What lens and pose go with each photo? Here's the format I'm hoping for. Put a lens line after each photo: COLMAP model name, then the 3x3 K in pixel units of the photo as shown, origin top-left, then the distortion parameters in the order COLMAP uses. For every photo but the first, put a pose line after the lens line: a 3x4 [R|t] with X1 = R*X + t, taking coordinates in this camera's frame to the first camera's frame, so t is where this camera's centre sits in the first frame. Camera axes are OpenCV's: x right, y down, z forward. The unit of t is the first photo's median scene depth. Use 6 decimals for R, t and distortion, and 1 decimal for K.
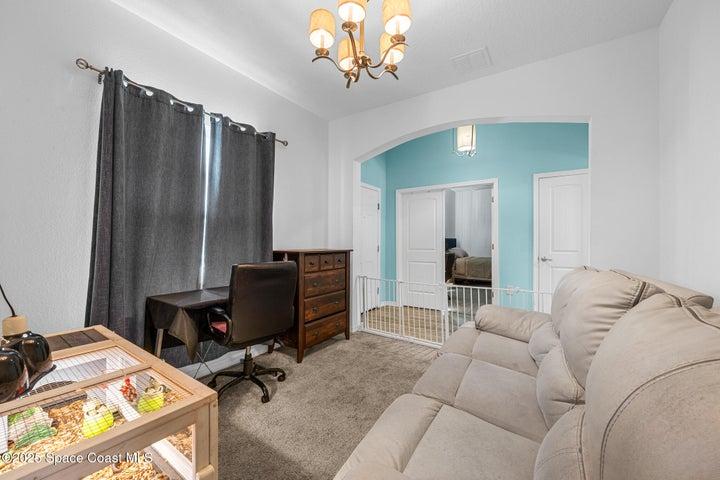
lens RADIAL K [[290.5, 0, 355.9], [0, 290.5, 240.2], [0, 0, 1]] dist [-0.002840, -0.000051]
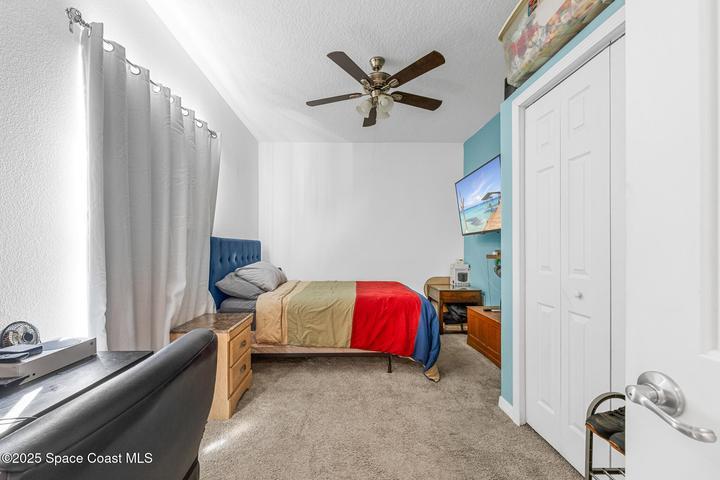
lens RADIAL K [[290.5, 0, 355.9], [0, 290.5, 240.2], [0, 0, 1]] dist [-0.002840, -0.000051]
pose [[0.808976, 0.002593, 0.587836, 0.236113], [0.004310, 0.999937, -0.010343, -0.002173], [-0.587826, 0.010901, 0.808914, 0.646876]]
